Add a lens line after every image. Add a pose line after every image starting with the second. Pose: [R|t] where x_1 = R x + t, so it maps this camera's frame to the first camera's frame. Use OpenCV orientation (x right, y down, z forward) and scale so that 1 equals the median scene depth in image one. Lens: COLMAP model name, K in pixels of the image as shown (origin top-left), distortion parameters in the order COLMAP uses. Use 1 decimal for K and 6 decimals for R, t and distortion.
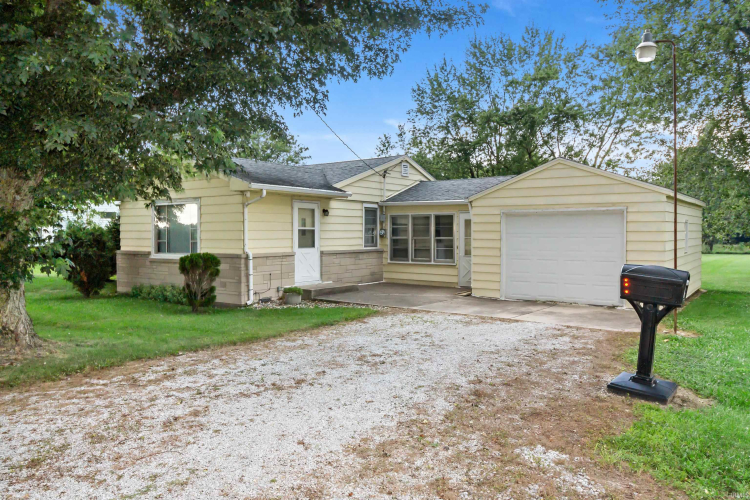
lens RADIAL K [[546.6, 0, 376.0], [0, 546.6, 236.4], [0, 0, 1]] dist [-0.006287, -0.003175]
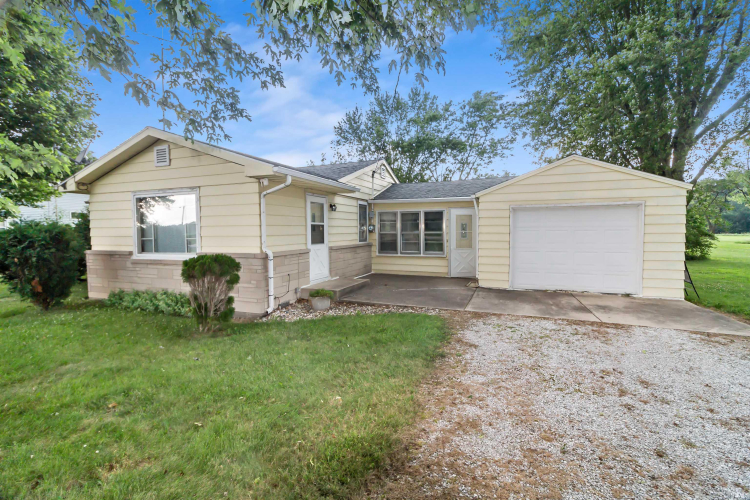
lens RADIAL K [[356.6, 0, 377.8], [0, 356.6, 242.3], [0, 0, 1]] dist [0.004757, 0.000711]
pose [[0.972441, -0.015908, 0.232604, -0.166721], [0.009302, 0.999522, 0.029471, 0.000648], [-0.232962, -0.026495, 0.972125, 0.361032]]
